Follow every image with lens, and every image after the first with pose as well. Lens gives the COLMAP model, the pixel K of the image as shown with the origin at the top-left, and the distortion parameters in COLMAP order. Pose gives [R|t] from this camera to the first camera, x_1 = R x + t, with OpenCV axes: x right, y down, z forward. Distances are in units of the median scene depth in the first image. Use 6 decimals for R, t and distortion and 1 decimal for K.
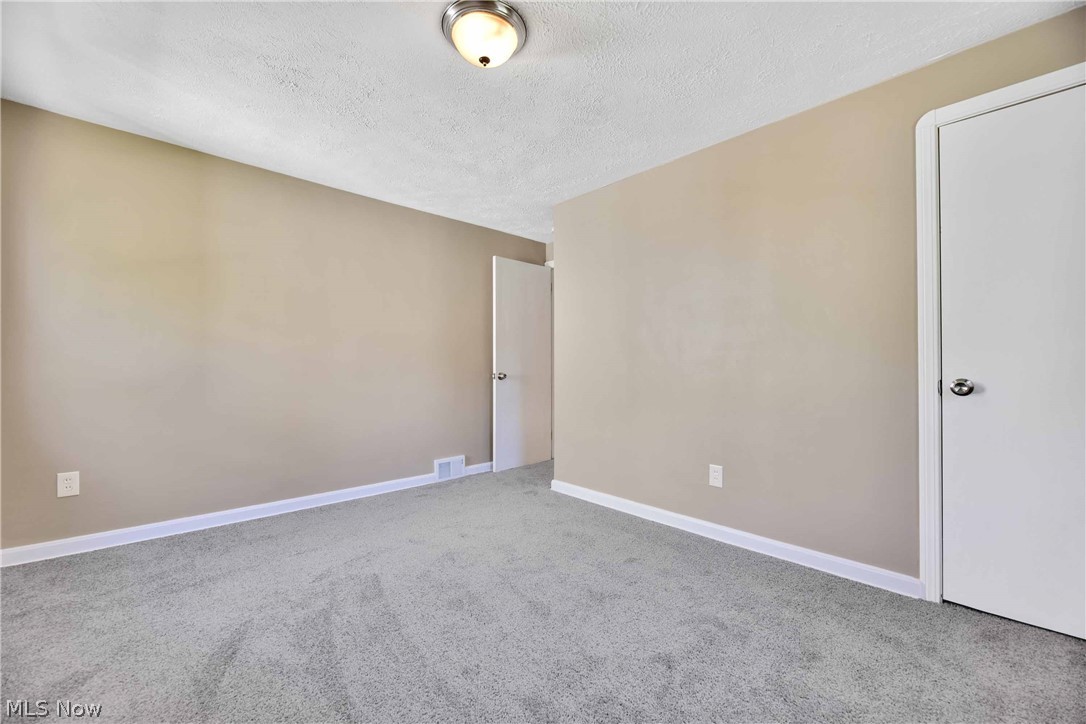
lens RADIAL K [[444.1, 0, 545.0], [0, 444.1, 363.6], [0, 0, 1]] dist [0.001449, 0.000647]
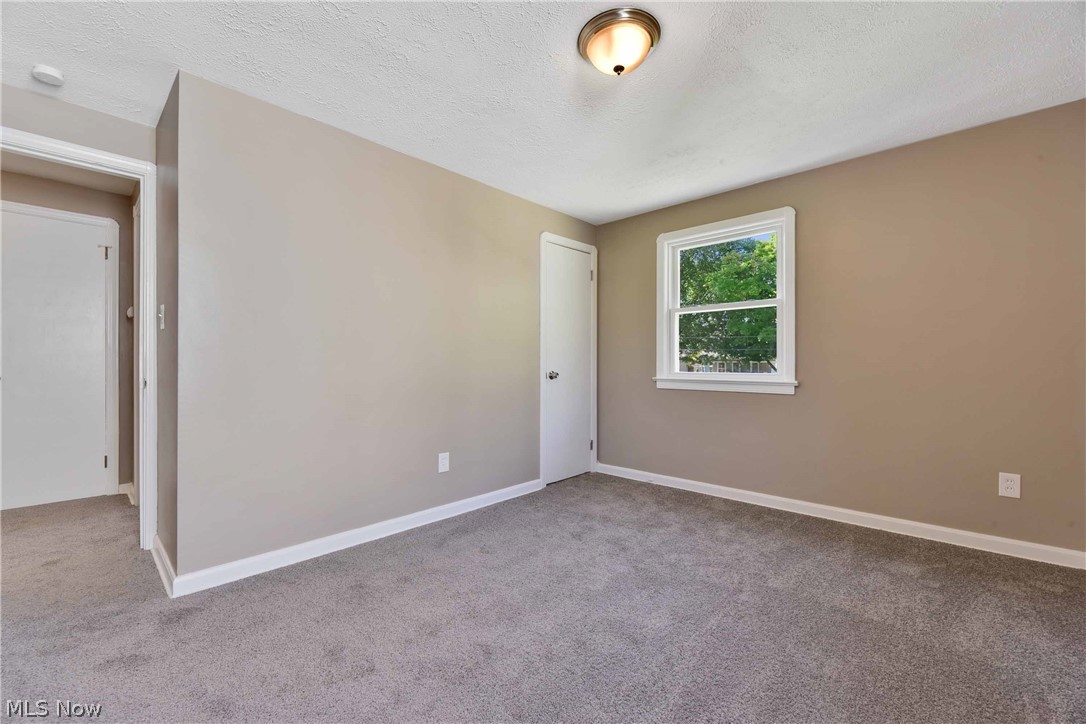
lens RADIAL K [[444.1, 0, 545.2], [0, 444.1, 363.4], [0, 0, 1]] dist [0.001449, 0.000647]
pose [[-0.082431, 0.005386, 0.996582, -0.814796], [-0.011208, 0.999917, -0.006331, 0.008386], [-0.996534, -0.011691, -0.082364, 0.907043]]
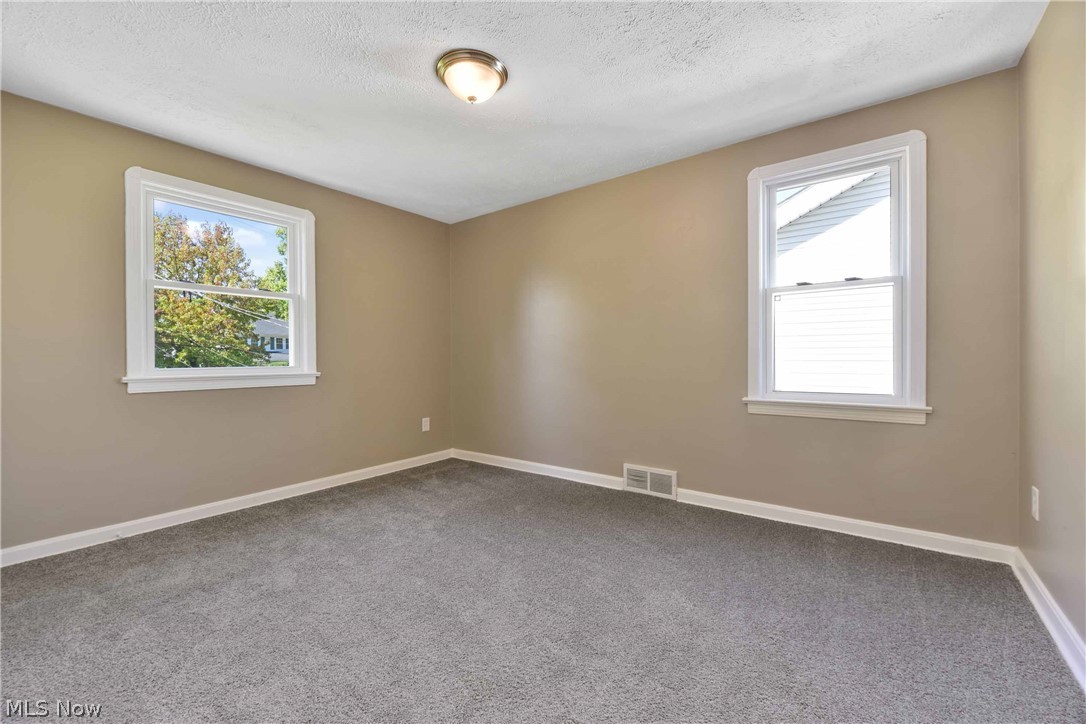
lens RADIAL K [[444.1, 0, 542.2], [0, 444.1, 362.5], [0, 0, 1]] dist [0.001449, 0.000647]
pose [[-0.982888, 0.012438, -0.183784, -0.060248], [0.012620, 0.999920, 0.000182, 0.020117], [0.183772, -0.002140, -0.982967, 1.594622]]
